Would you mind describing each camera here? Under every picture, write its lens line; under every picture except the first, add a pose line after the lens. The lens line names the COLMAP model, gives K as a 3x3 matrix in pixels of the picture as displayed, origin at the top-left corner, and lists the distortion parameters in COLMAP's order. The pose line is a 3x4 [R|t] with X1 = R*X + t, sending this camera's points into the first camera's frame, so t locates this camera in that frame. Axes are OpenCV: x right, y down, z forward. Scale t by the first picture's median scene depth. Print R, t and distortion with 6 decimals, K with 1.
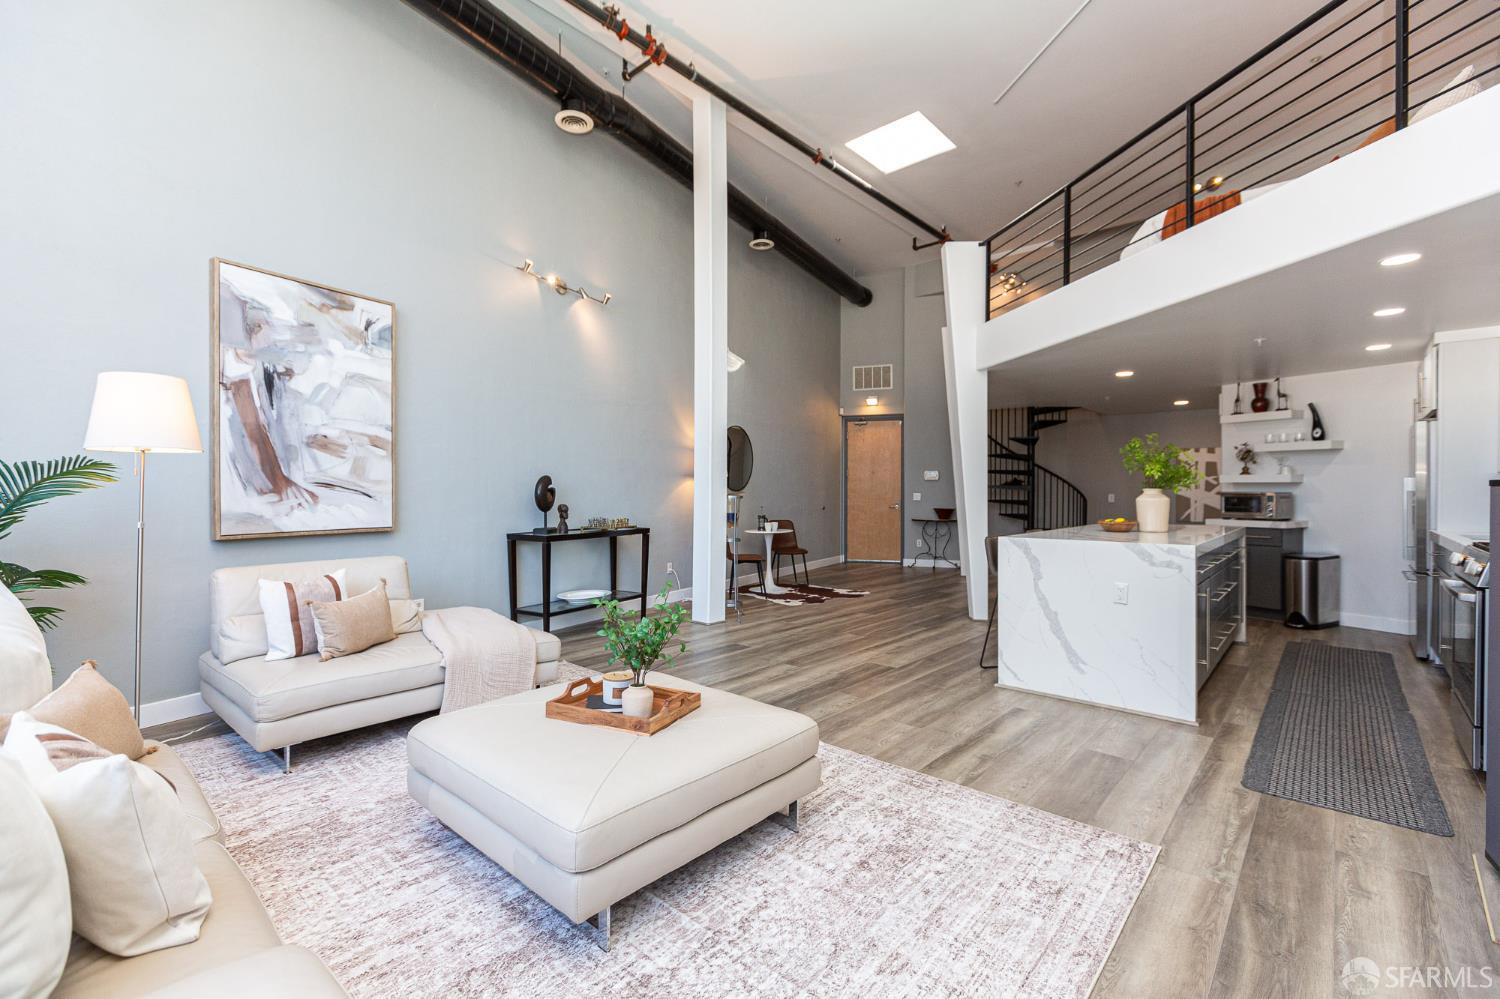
lens RADIAL K [[674.6, 0, 743.2], [0, 674.6, 494.5], [0, 0, 1]] dist [0.001927, -0.000001]
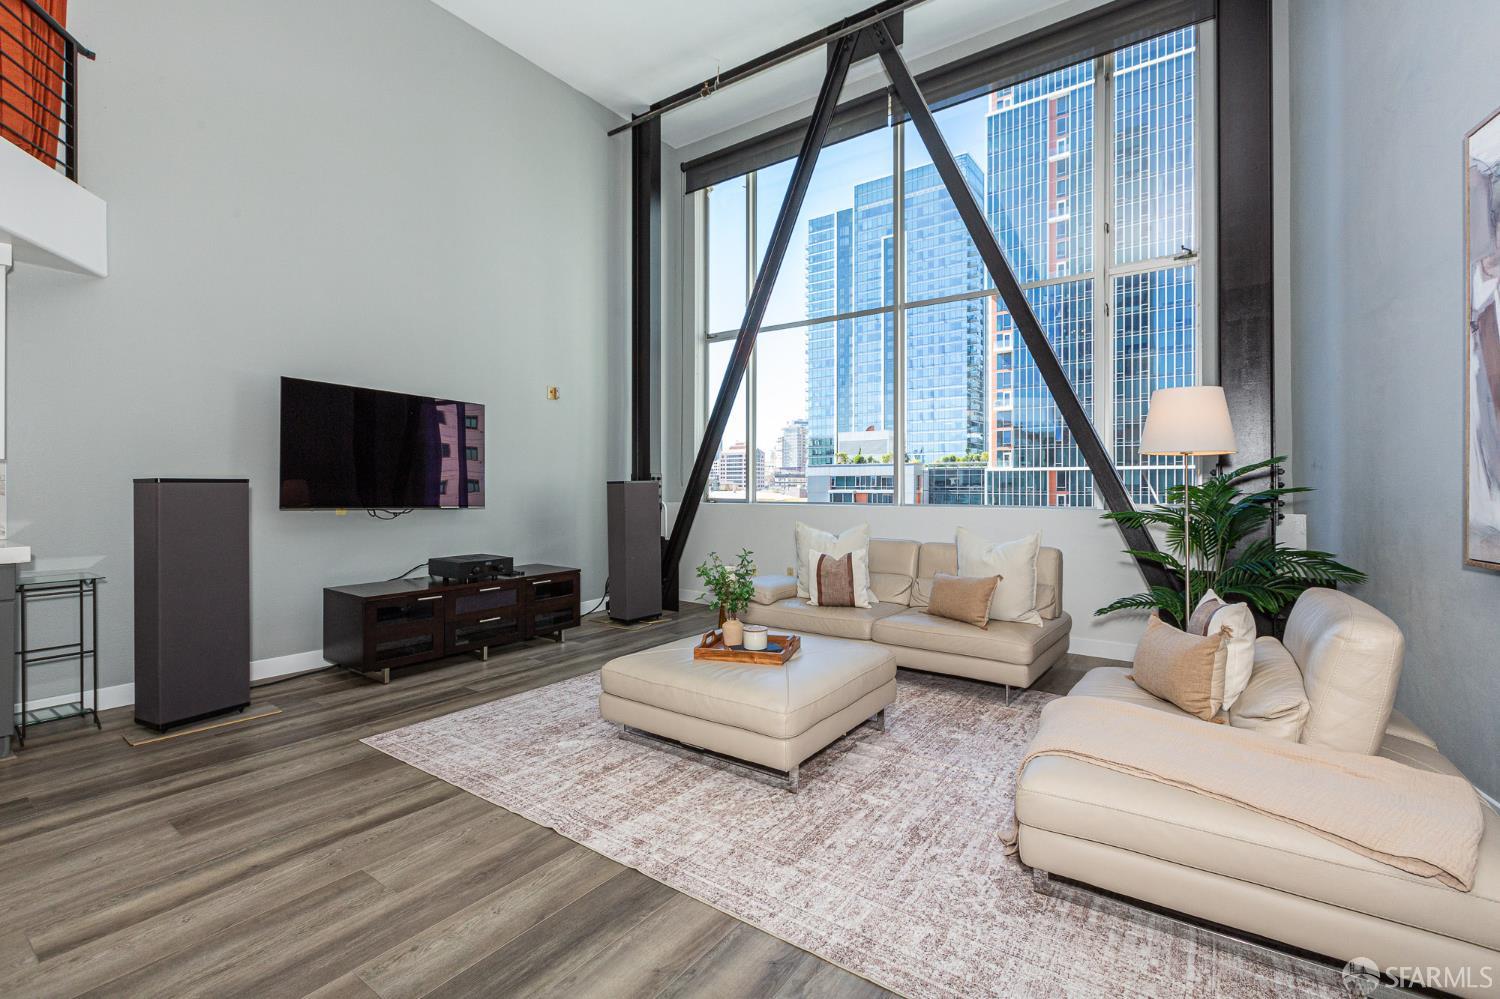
lens RADIAL K [[670.0, 0, 741.8], [0, 670.0, 485.0], [0, 0, 1]] dist [0.002069, 0.000522]
pose [[-0.994958, -0.004929, -0.100174, -0.013794], [-0.005143, 0.999985, 0.001880, -0.006277], [0.100163, 0.002386, -0.994968, 1.232142]]
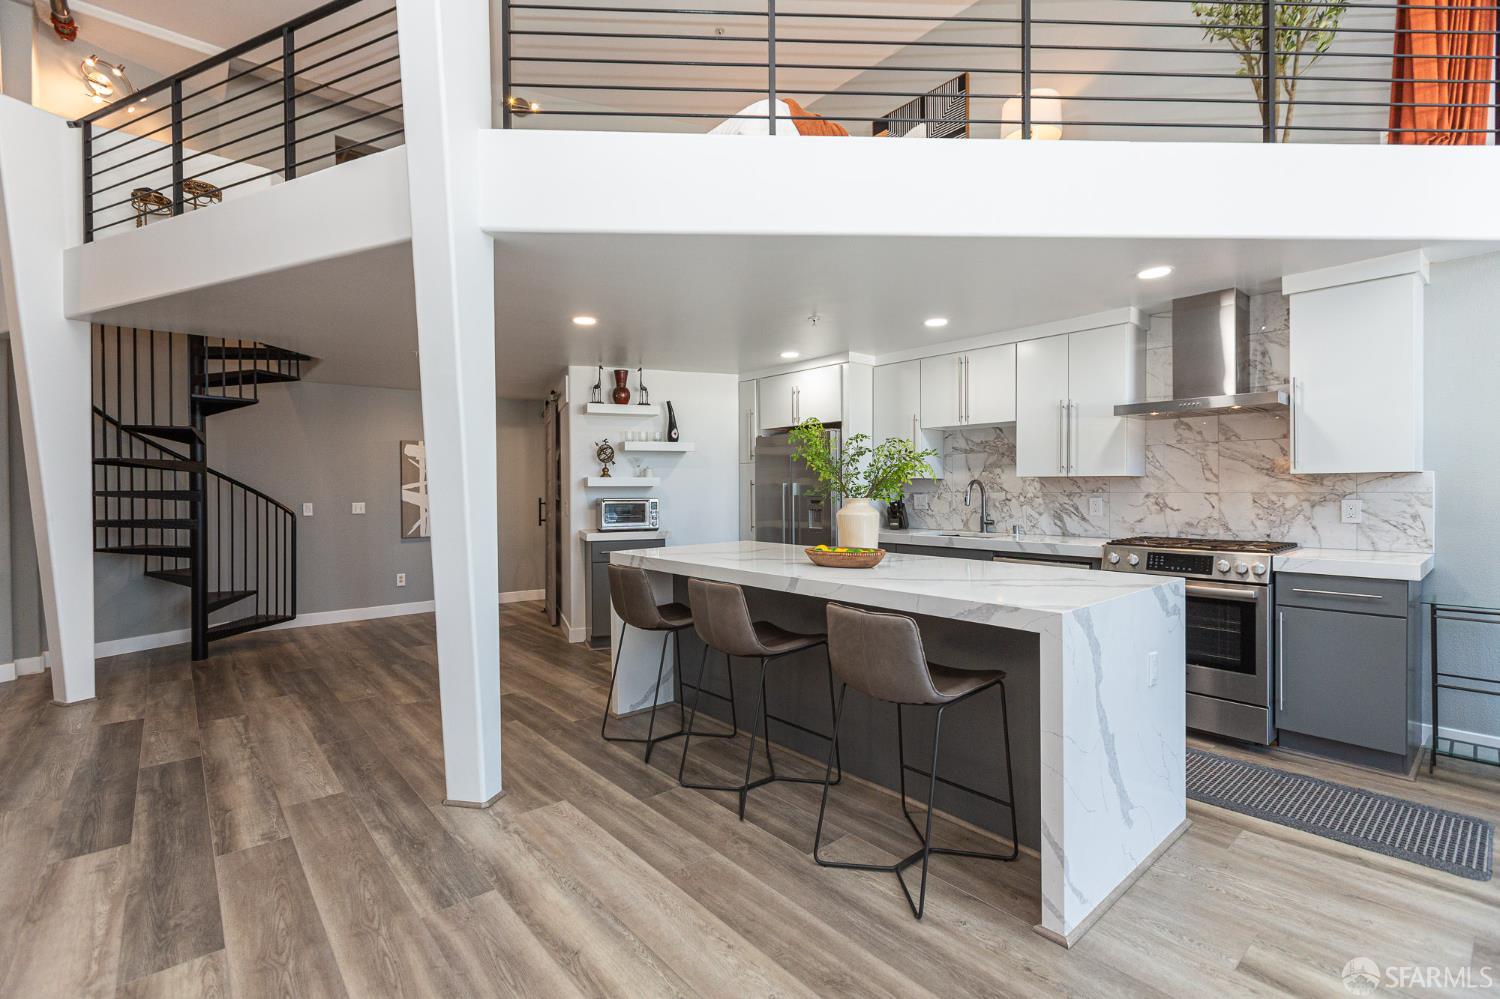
lens RADIAL K [[671.6, 0, 748.8], [0, 671.6, 492.1], [0, 0, 1]] dist [0.001616, 0.000009]
pose [[0.128706, -0.010568, 0.991627, -0.084747], [0.014002, 0.999863, 0.008838, -0.022937], [-0.991584, 0.012748, 0.128836, 1.049228]]
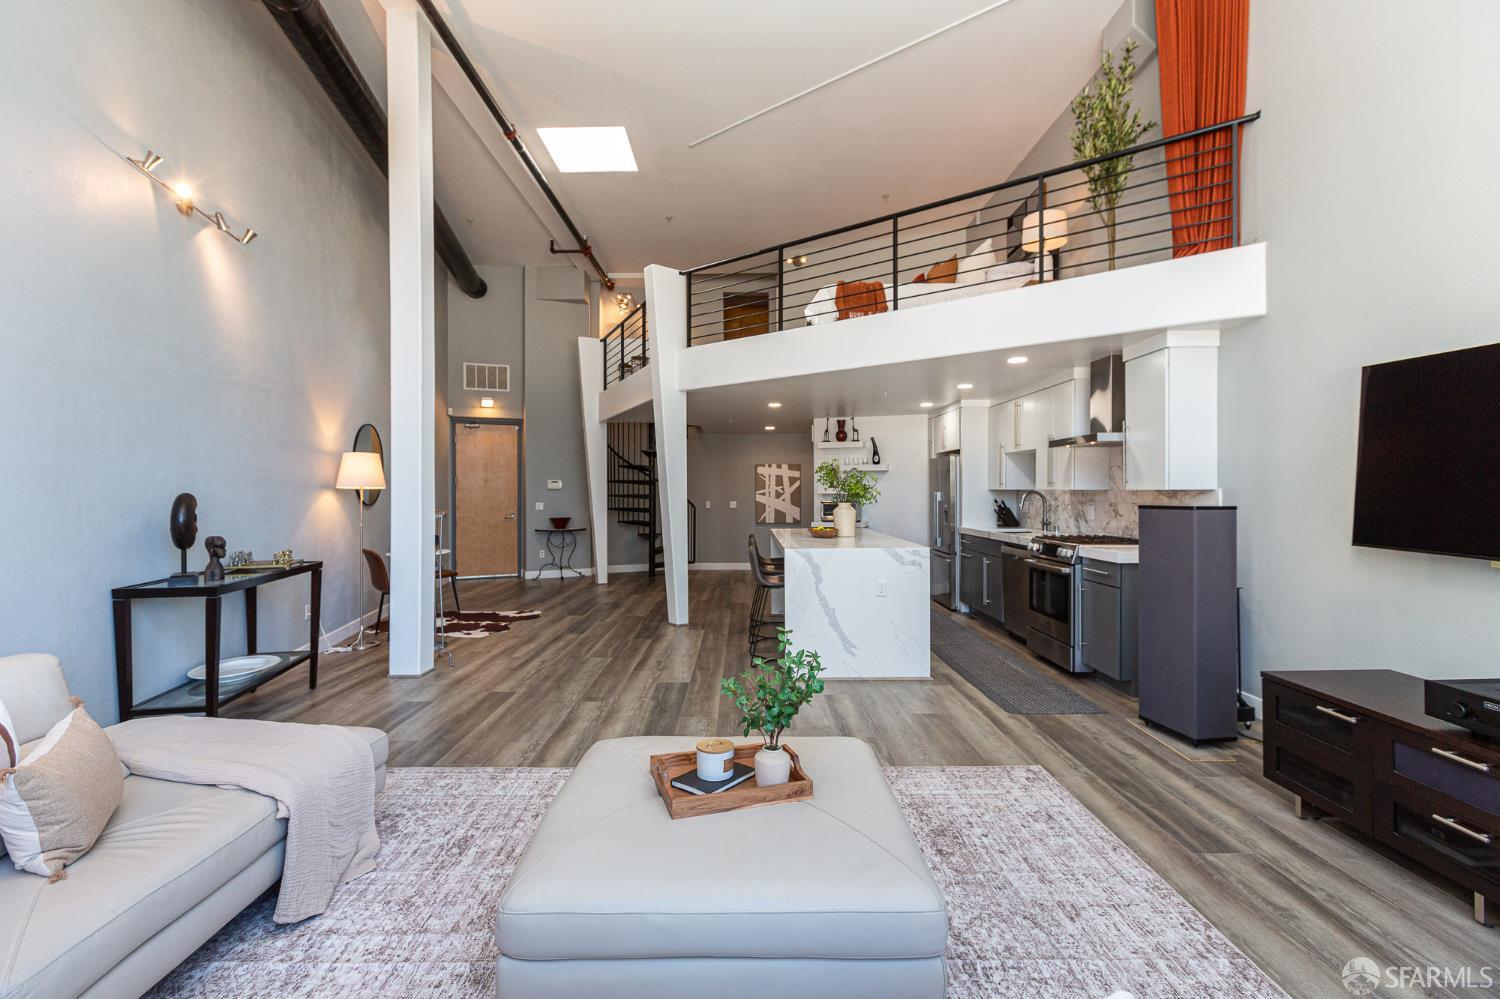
lens RADIAL K [[676.2, 0, 757.6], [0, 676.2, 494.1], [0, 0, 1]] dist [0.000249, 0.000219]
pose [[0.734967, -0.006397, 0.678072, -0.389439], [0.008129, 0.999967, 0.000623, -0.027276], [-0.678054, 0.005054, 0.734995, 0.177600]]
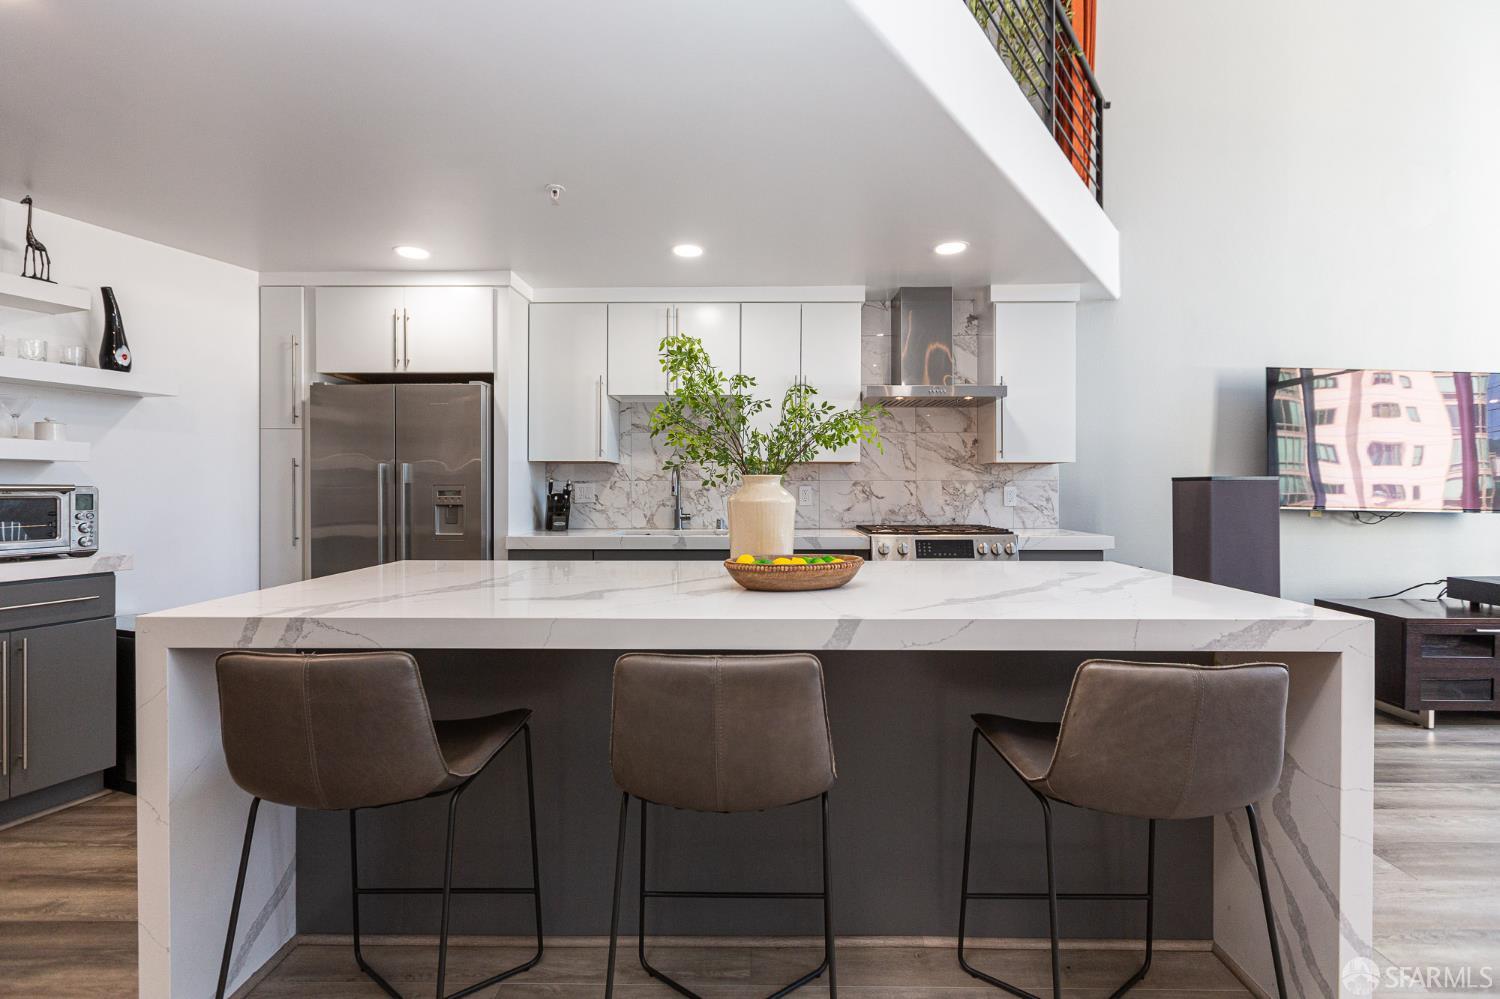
lens RADIAL K [[669.3, 0, 754.4], [0, 669.3, 487.0], [0, 0, 1]] dist [0.002370, 0.000271]
pose [[-0.656278, -0.001445, 0.754518, 0.300539], [0.003915, 0.999978, 0.005320, -0.003603], [-0.754509, 0.006445, -0.656258, 1.314894]]
